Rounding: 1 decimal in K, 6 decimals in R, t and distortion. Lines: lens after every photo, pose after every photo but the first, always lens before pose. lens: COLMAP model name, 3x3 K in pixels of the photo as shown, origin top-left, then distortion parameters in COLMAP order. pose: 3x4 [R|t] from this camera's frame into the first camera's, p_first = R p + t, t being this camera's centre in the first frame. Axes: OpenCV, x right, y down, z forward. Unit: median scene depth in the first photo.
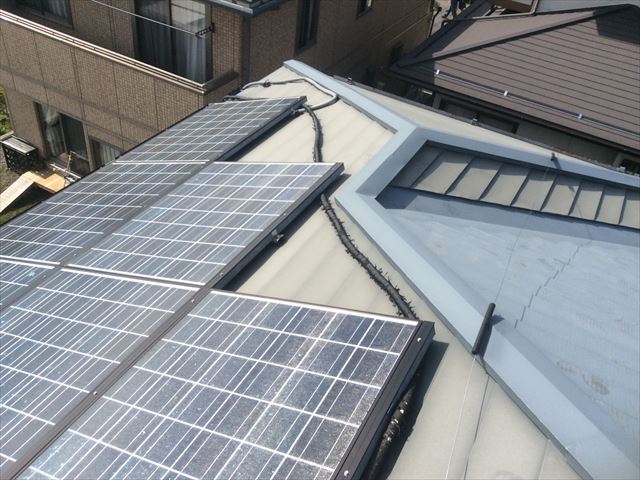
lens RADIAL K [[587.7, 0, 308.9], [0, 587.7, 239.8], [0, 0, 1]] dist [0.085920, -0.093453]
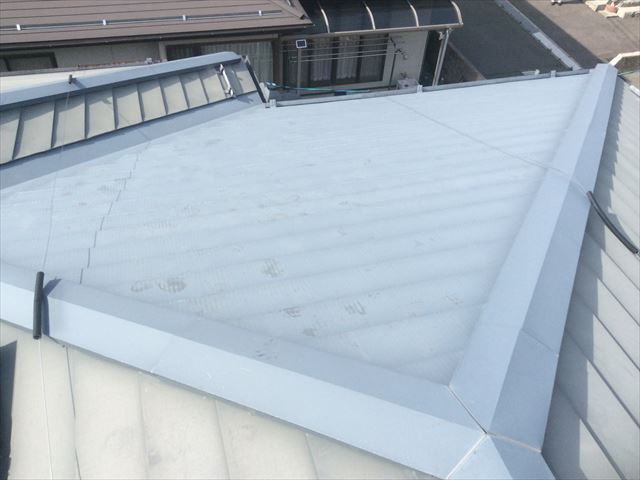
lens RADIAL K [[587.7, 0, 308.9], [0, 587.7, 239.8], [0, 0, 1]] dist [0.085920, -0.093453]
pose [[0.714400, -0.533185, 0.453152, 0.122533], [0.474038, 0.845131, 0.247066, 0.021092], [-0.514705, 0.038307, 0.856511, 0.014208]]
